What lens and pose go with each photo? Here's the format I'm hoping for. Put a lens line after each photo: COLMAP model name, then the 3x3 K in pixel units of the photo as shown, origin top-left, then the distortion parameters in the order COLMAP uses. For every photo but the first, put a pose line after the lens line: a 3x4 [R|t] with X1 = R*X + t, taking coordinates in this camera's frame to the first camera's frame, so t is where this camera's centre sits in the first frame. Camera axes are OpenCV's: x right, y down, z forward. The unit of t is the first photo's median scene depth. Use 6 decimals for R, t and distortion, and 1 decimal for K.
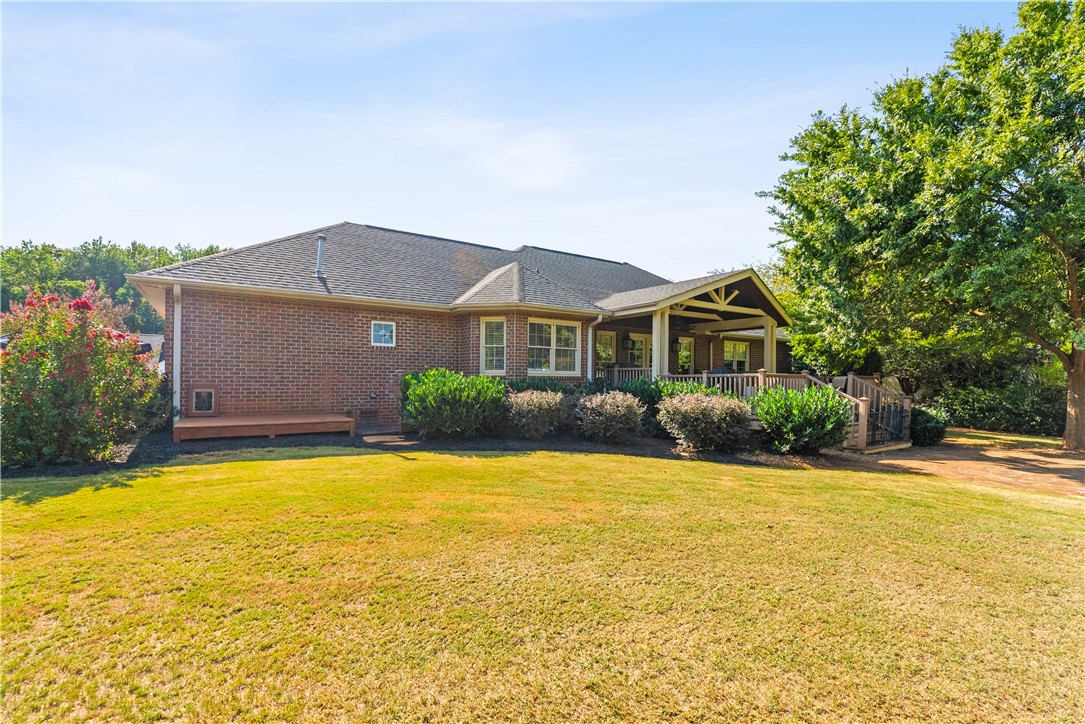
lens RADIAL K [[482.7, 0, 545.3], [0, 482.7, 361.4], [0, 0, 1]] dist [-0.003961, 0.000493]
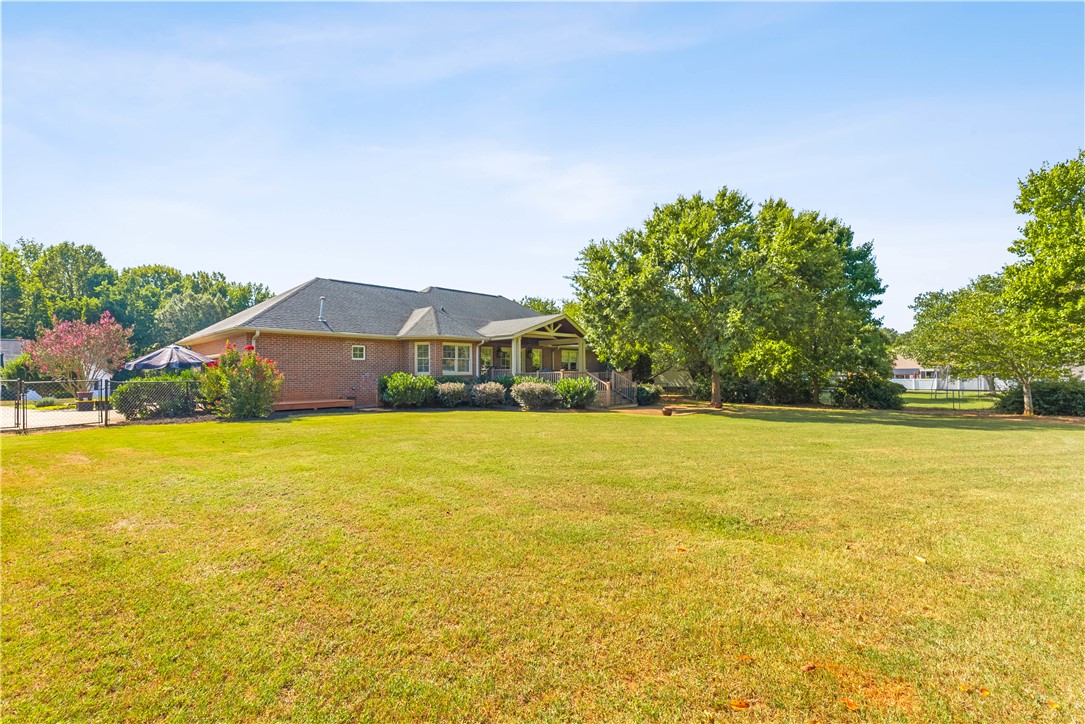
lens RADIAL K [[482.7, 0, 543.6], [0, 482.7, 345.4], [0, 0, 1]] dist [-0.003961, 0.000493]
pose [[0.971627, -0.007561, 0.236397, -0.097903], [0.014004, 0.999574, -0.025588, -0.030059], [-0.236102, 0.028172, 0.971320, -0.849768]]
